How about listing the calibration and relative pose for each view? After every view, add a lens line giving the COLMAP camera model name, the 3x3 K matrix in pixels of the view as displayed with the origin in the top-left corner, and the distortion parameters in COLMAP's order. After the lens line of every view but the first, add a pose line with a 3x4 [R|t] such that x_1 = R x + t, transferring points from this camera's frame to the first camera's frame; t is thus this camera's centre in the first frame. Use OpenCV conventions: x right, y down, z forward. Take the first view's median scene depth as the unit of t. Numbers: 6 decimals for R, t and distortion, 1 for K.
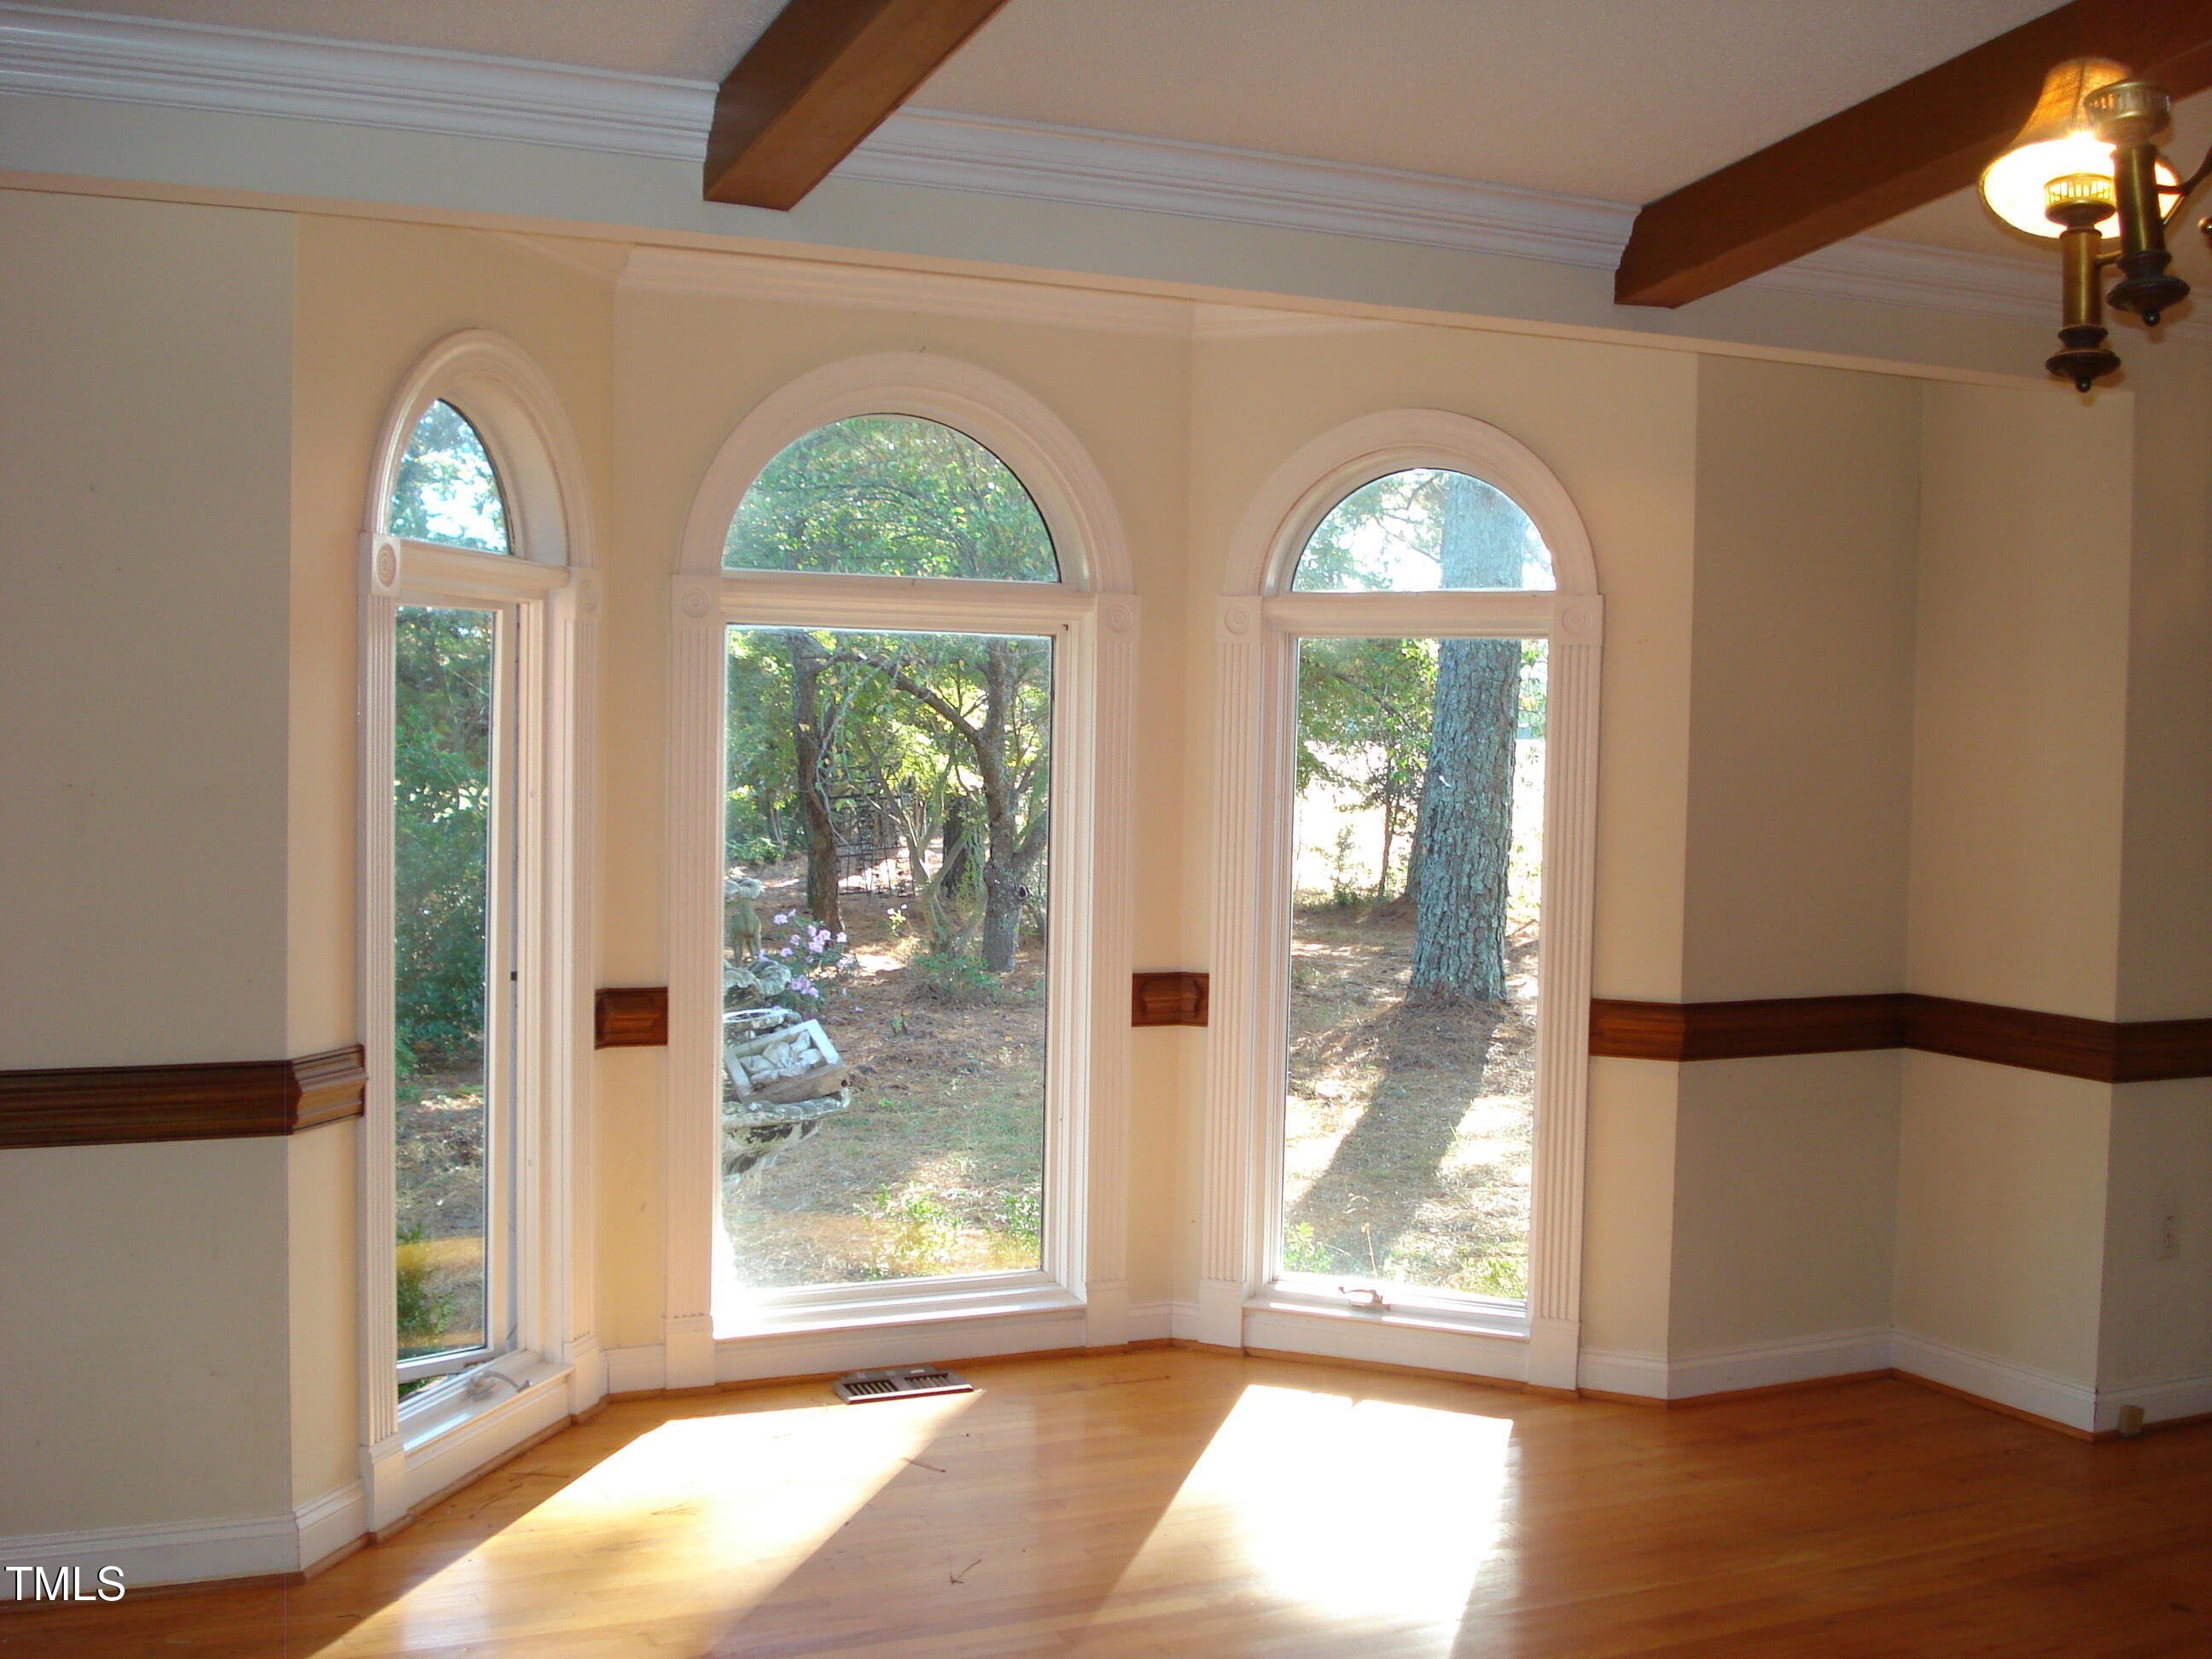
lens RADIAL K [[2492.5, 0, 1118.6], [0, 2492.5, 840.0], [0, 0, 1]] dist [-0.066839, -0.119664]
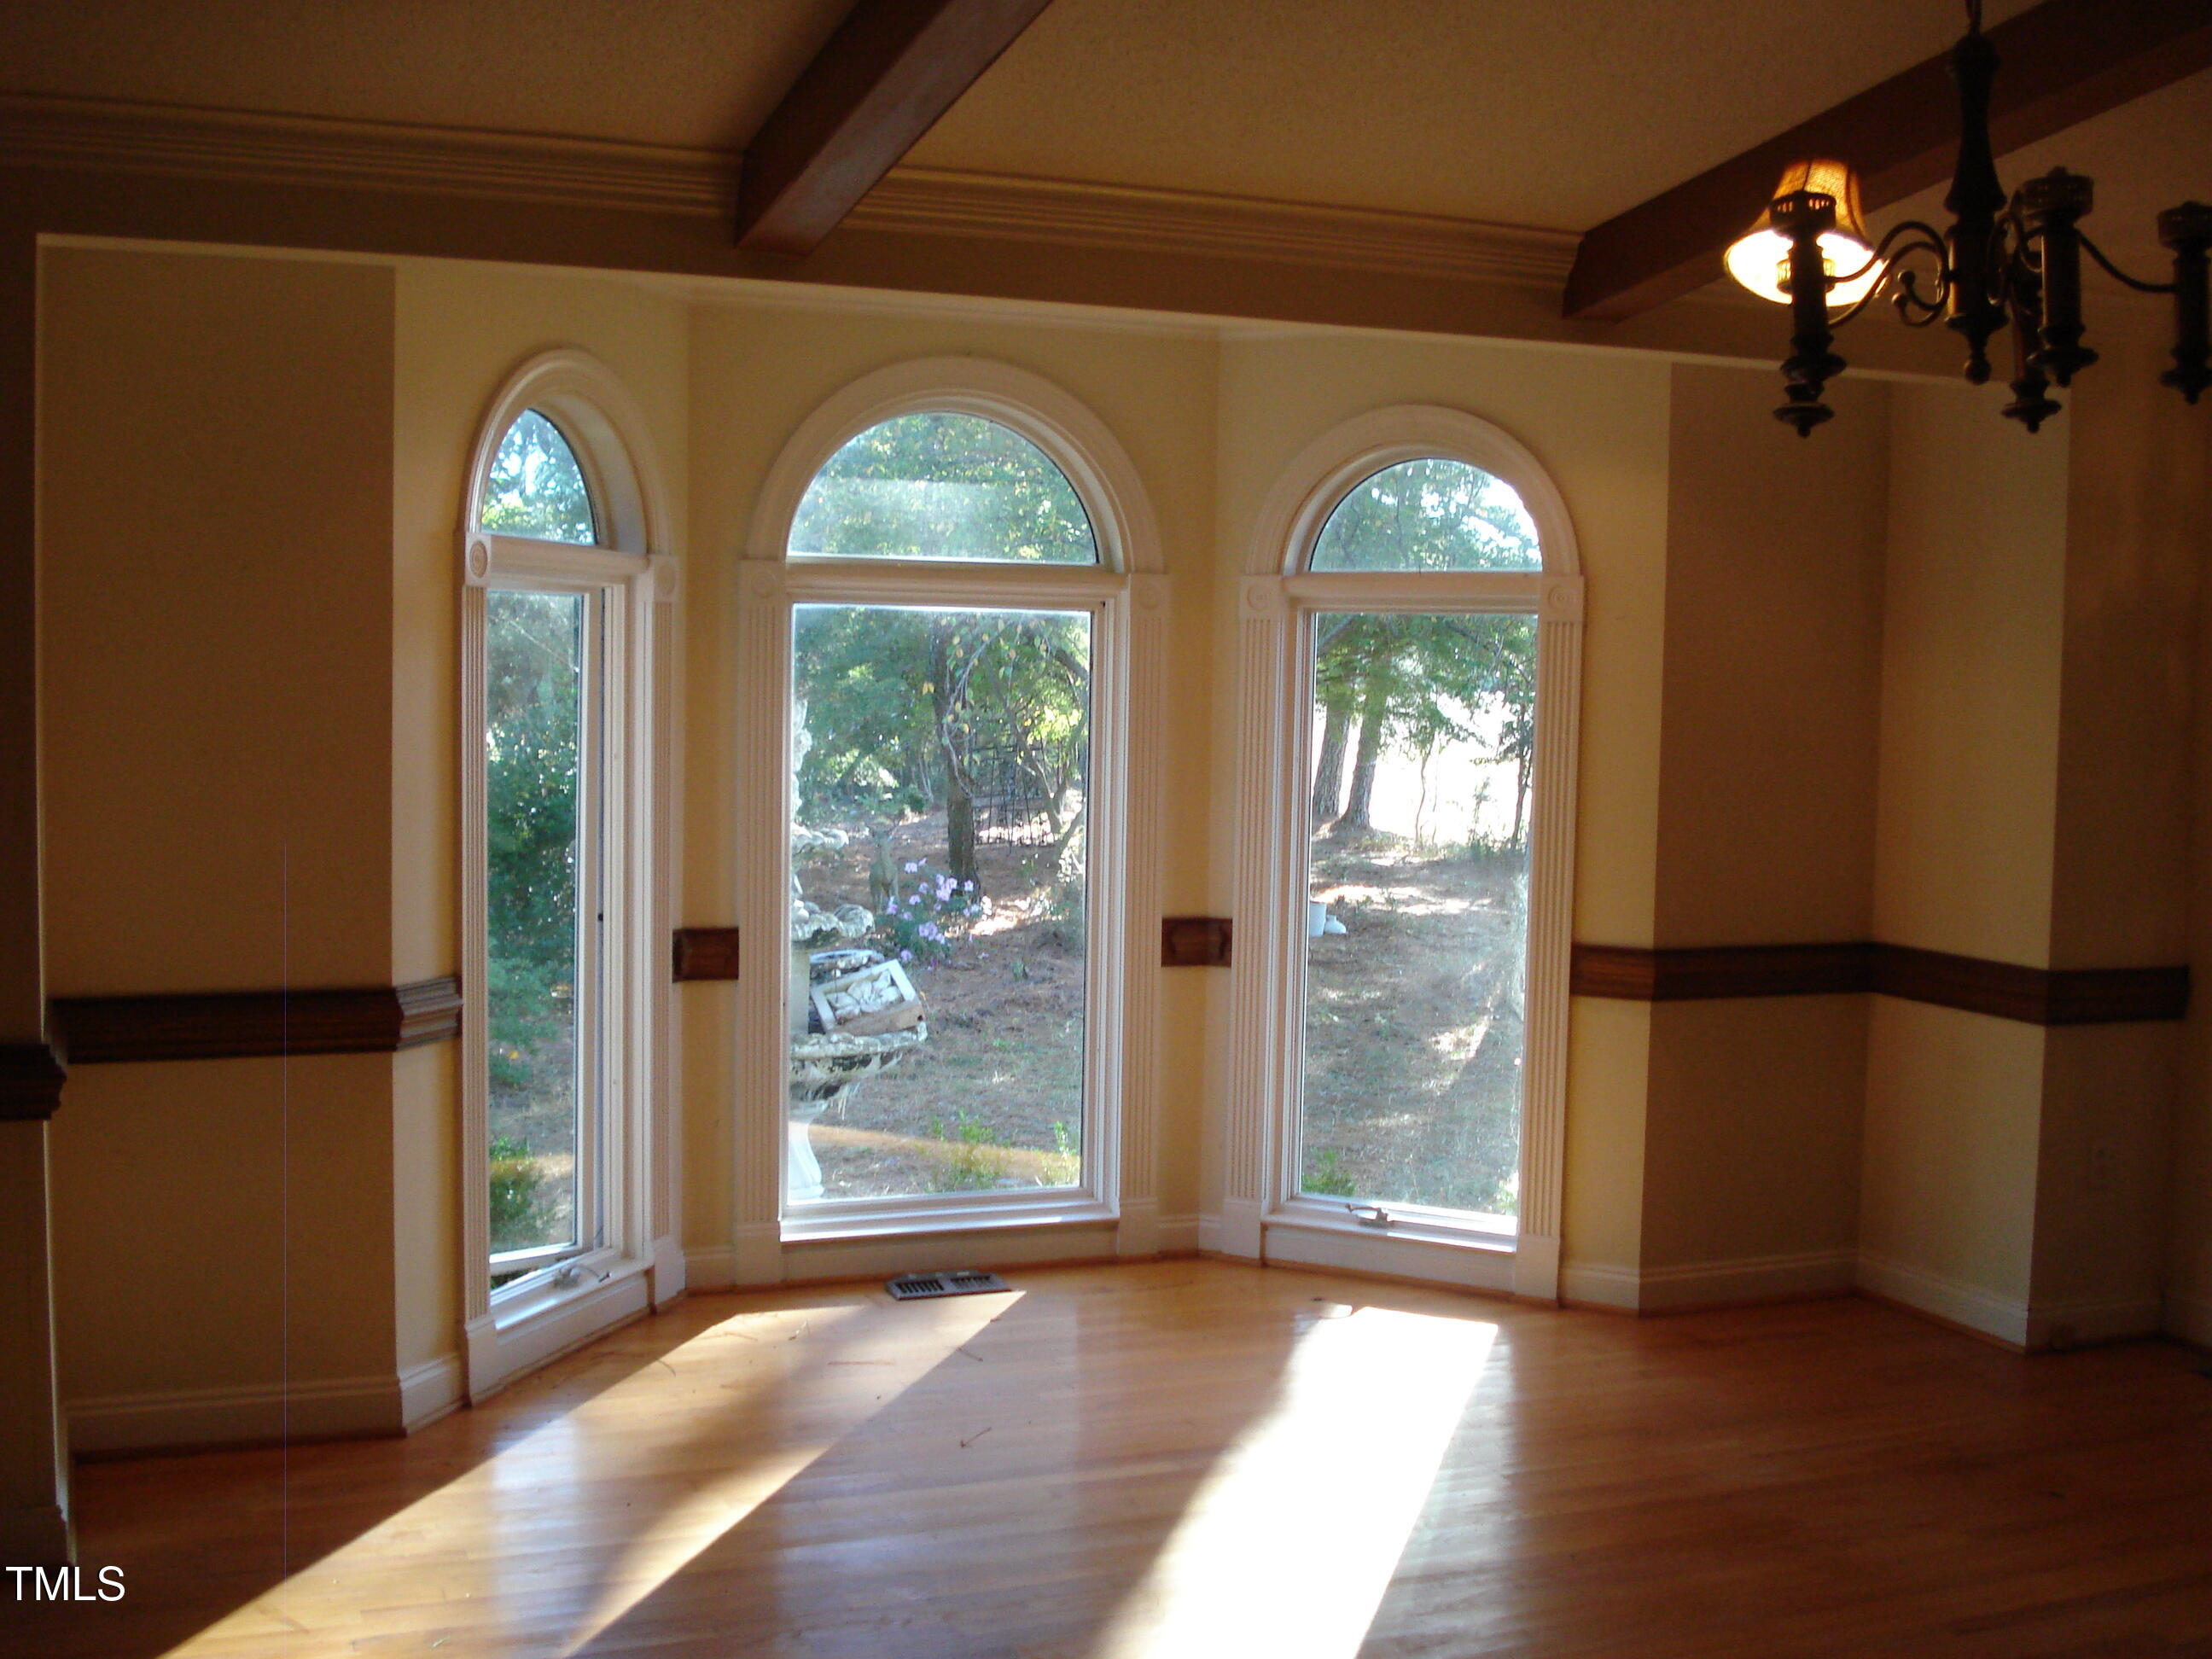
lens RADIAL K [[2492.5, 0, 1118.6], [0, 2492.5, 840.0], [0, 0, 1]] dist [-0.066839, -0.119664]
pose [[0.997816, 0.004136, -0.065922, 0.060294], [-0.002829, 0.999798, 0.019904, -0.003141], [0.065991, -0.019674, 0.997626, -0.103725]]
